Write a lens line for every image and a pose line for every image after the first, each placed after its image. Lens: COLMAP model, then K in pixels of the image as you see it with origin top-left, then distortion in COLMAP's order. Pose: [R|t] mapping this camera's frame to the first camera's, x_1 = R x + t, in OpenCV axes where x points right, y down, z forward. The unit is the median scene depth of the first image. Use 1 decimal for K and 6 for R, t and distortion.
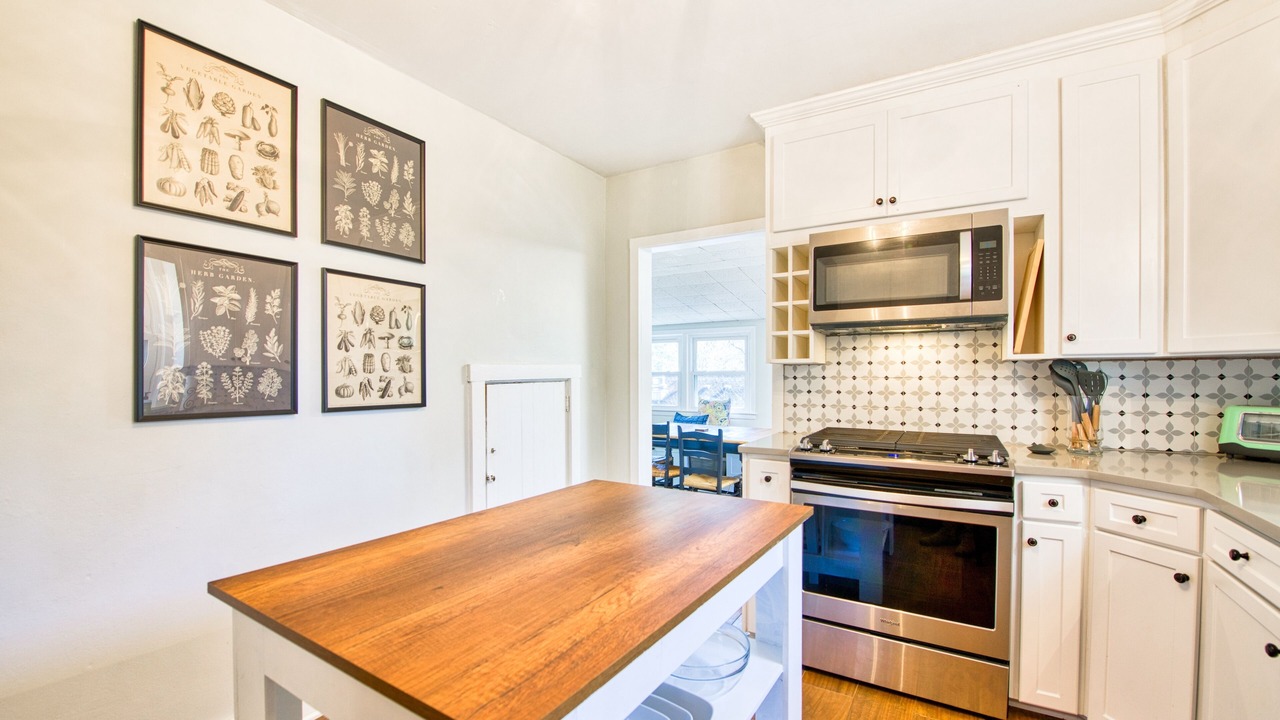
lens RADIAL K [[525.9, 0, 638.8], [0, 525.9, 383.7], [0, 0, 1]] dist [-0.016718, -0.000665]
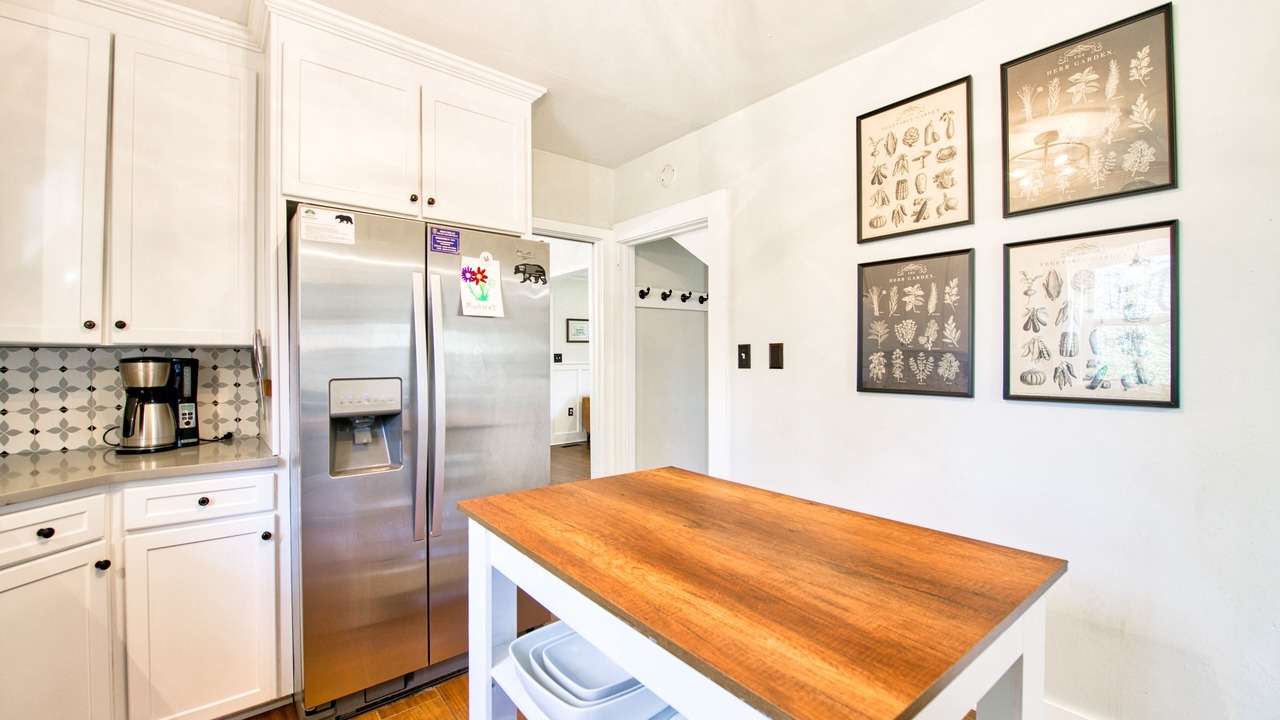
lens RADIAL K [[525.9, 0, 642.2], [0, 525.9, 369.4], [0, 0, 1]] dist [-0.016718, -0.000665]
pose [[-0.327116, 0.025772, -0.944633, 0.494542], [-0.007229, 0.999531, 0.029773, -0.021142], [0.944956, 0.016568, -0.326777, 0.691986]]
